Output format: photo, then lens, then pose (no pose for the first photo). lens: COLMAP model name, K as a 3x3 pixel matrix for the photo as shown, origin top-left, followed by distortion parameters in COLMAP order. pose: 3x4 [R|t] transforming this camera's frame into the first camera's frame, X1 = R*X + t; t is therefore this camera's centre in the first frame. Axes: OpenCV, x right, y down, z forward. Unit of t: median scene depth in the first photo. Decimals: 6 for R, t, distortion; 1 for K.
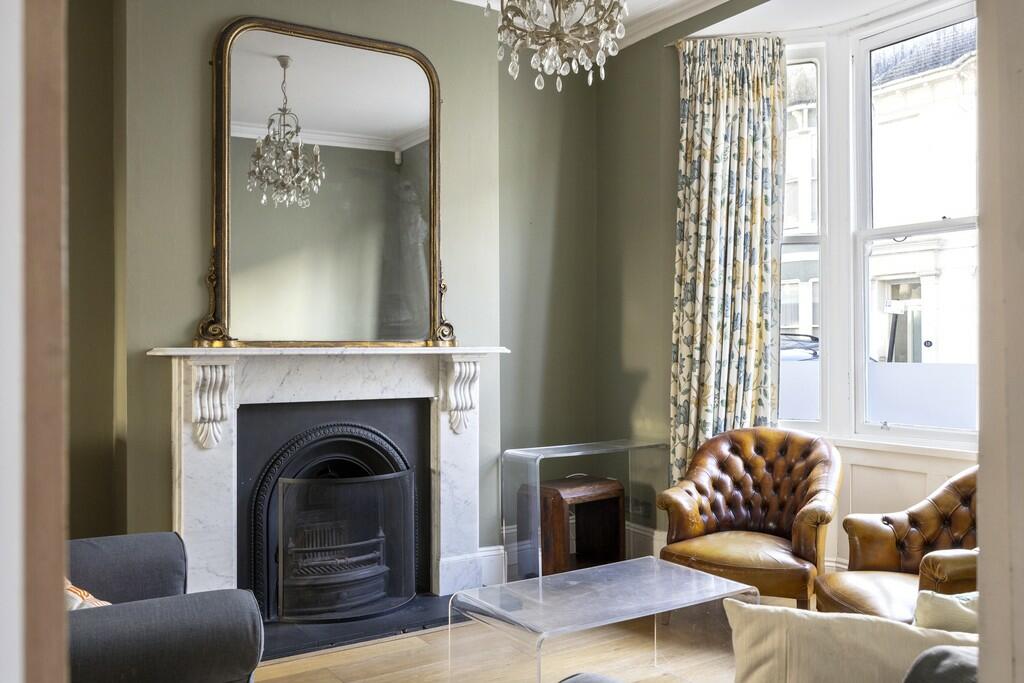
lens RADIAL K [[913.6, 0, 511.5], [0, 913.6, 342.5], [0, 0, 1]] dist [0.021053, 0.006162]
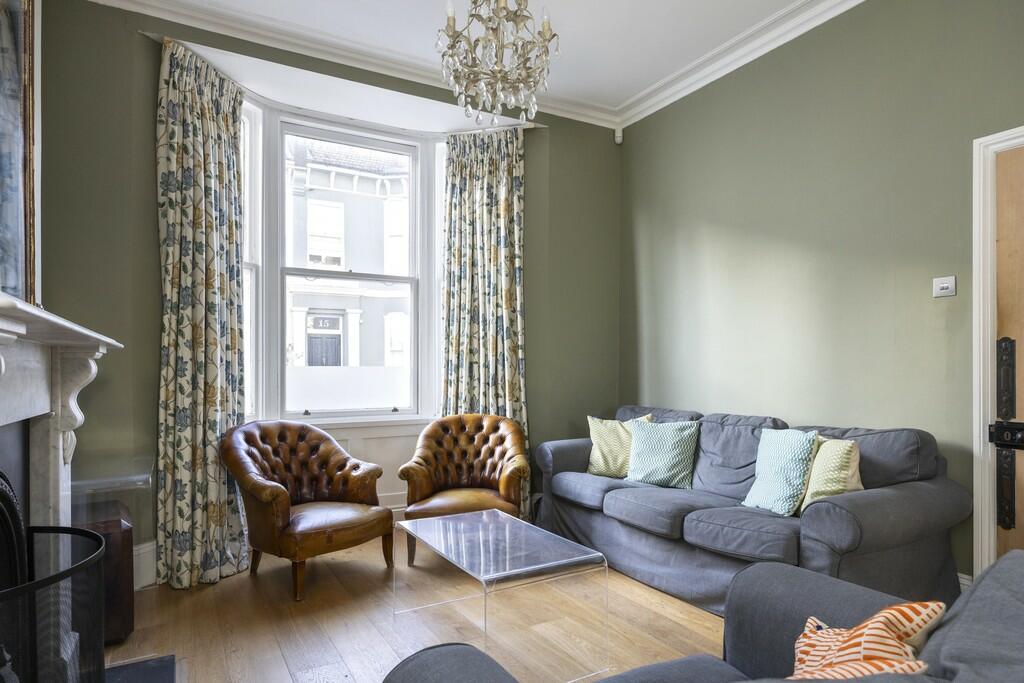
lens RADIAL K [[606.3, 0, 530.1], [0, 606.3, 373.0], [0, 0, 1]] dist [0.015656, 0.001085]
pose [[0.033296, -0.004984, 0.999433, -0.475497], [0.003485, 0.999982, 0.004871, 0.028491], [-0.999439, 0.003321, 0.033312, 0.604698]]
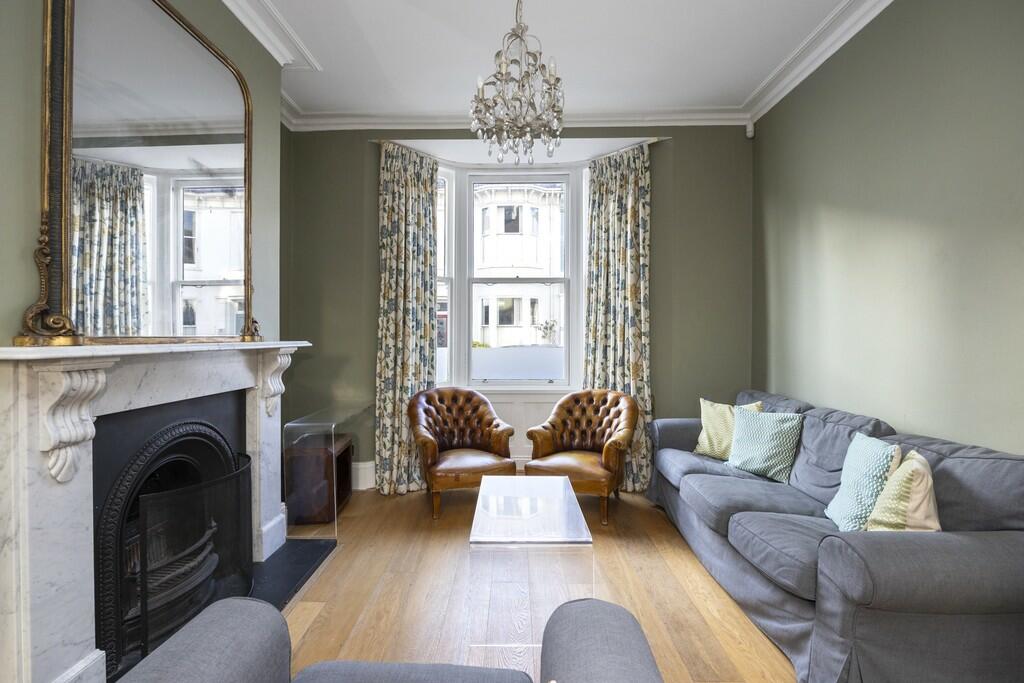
lens RADIAL K [[467.0, 0, 515.0], [0, 467.0, 338.0], [0, 0, 1]] dist [-0.002448, 0.000416]
pose [[0.543718, -0.003920, 0.839259, -0.365083], [-0.000542, 0.999987, 0.005022, -0.002594], [-0.839268, -0.003185, 0.543709, 0.396144]]
